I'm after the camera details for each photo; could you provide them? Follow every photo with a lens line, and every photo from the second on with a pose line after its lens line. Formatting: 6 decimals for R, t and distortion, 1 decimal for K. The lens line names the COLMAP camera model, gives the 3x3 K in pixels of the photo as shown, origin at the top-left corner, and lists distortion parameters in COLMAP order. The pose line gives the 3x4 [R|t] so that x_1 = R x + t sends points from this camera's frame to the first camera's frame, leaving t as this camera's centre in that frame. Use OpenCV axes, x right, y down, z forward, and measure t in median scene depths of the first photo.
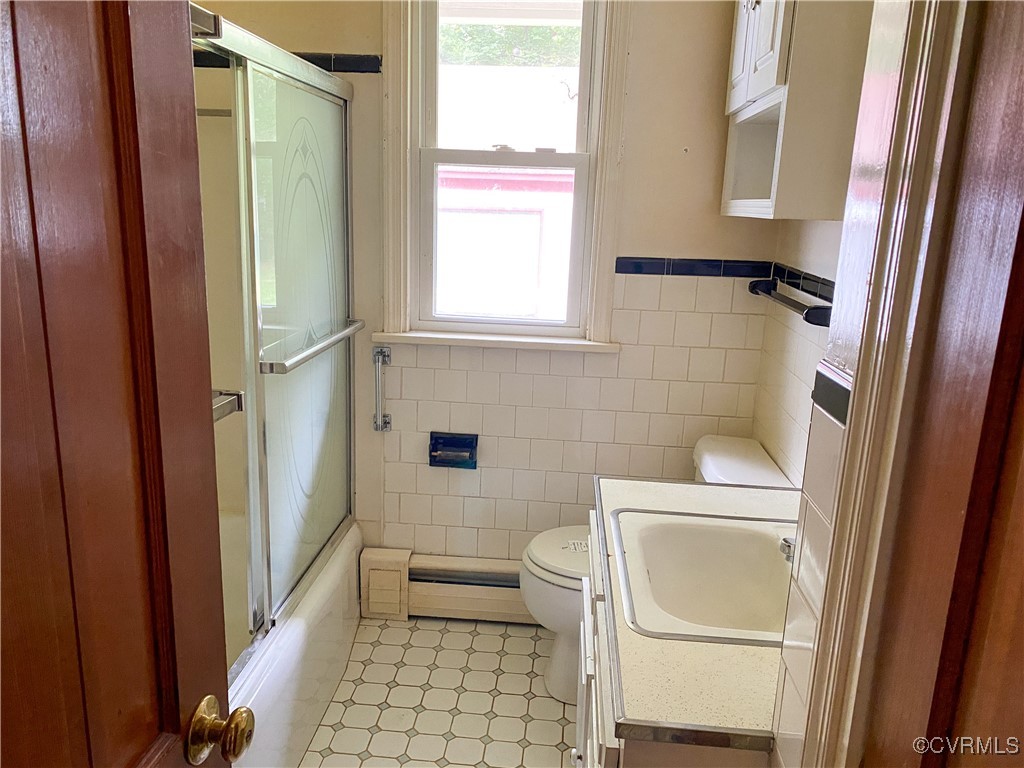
lens RADIAL K [[791.6, 0, 510.8], [0, 791.6, 384.7], [0, 0, 1]] dist [0.068214, -0.076863]
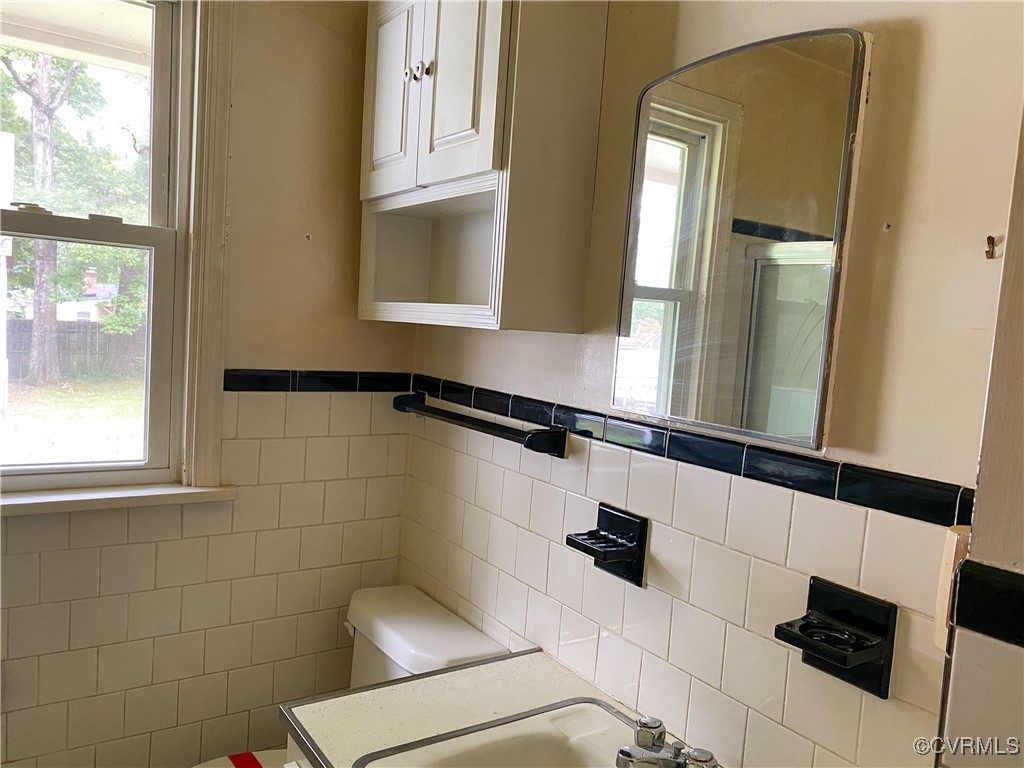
lens RADIAL K [[791.6, 0, 511.5], [0, 791.6, 388.7], [0, 0, 1]] dist [0.068214, -0.076863]
pose [[0.783654, -0.032210, 0.620362, -0.117897], [0.102419, 0.991687, -0.077888, -0.058376], [-0.612696, 0.124574, 0.780439, 0.262962]]
